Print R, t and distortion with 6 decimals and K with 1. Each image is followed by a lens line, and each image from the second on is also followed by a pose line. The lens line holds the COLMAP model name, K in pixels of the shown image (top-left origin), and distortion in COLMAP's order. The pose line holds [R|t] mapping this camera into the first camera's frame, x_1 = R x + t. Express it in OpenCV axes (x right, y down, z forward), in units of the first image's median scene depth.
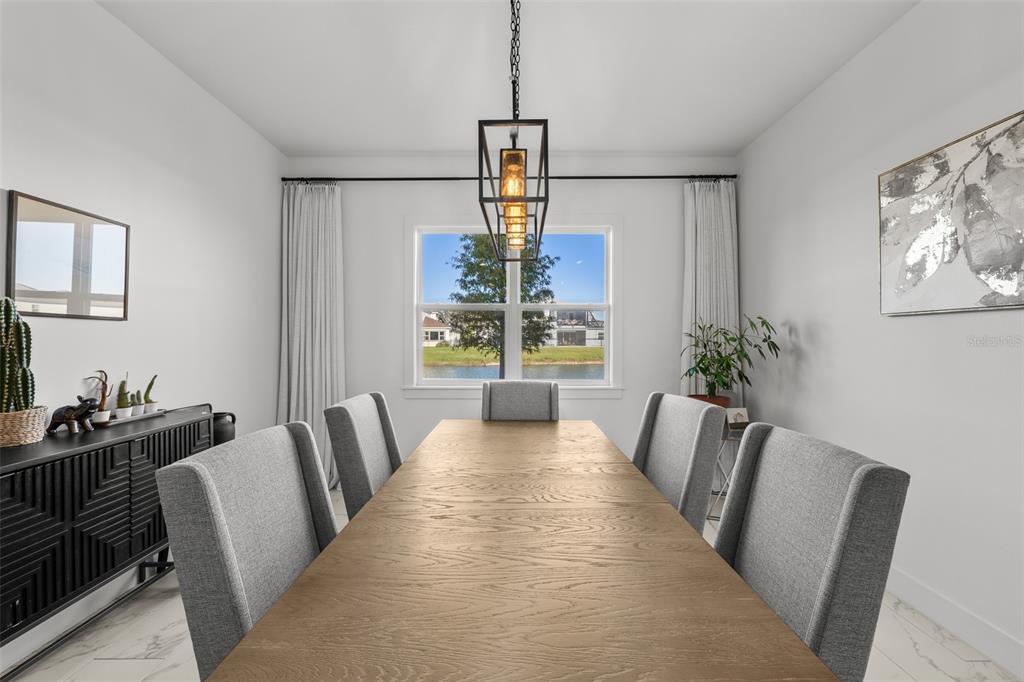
lens RADIAL K [[406.7, 0, 510.1], [0, 406.7, 337.2], [0, 0, 1]] dist [0.002134, -0.000160]
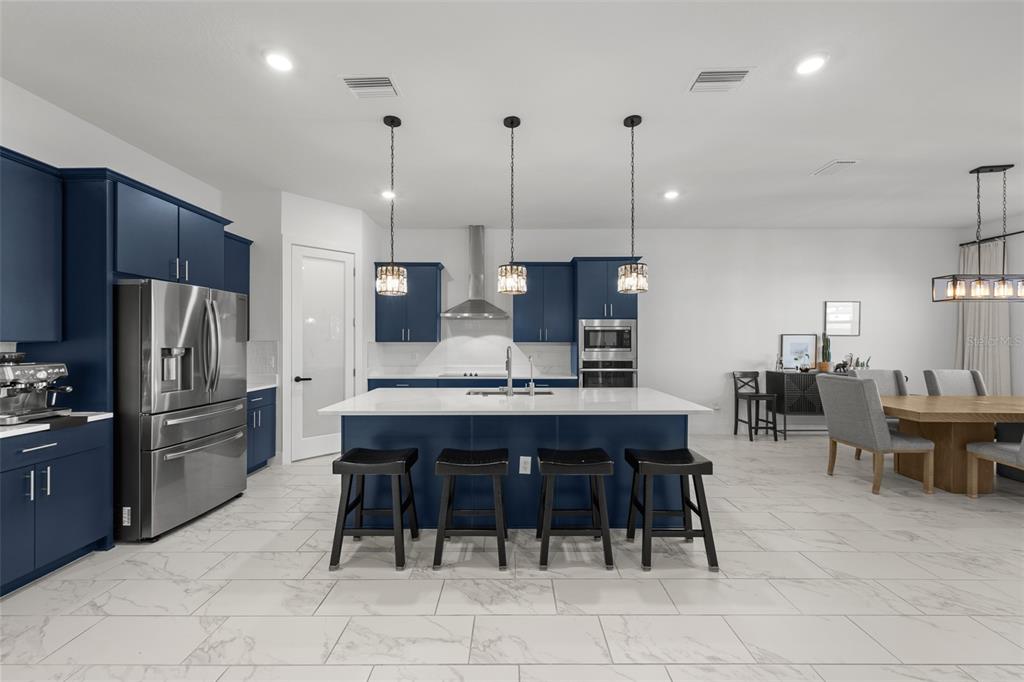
lens RADIAL K [[406.7, 0, 511.3], [0, 406.7, 341.2], [0, 0, 1]] dist [0.002134, -0.000160]
pose [[0.012579, -0.000147, -0.999921, 2.073783], [0.001583, 0.999999, -0.000127, -0.009834], [0.999920, -0.001582, 0.012579, -1.616465]]
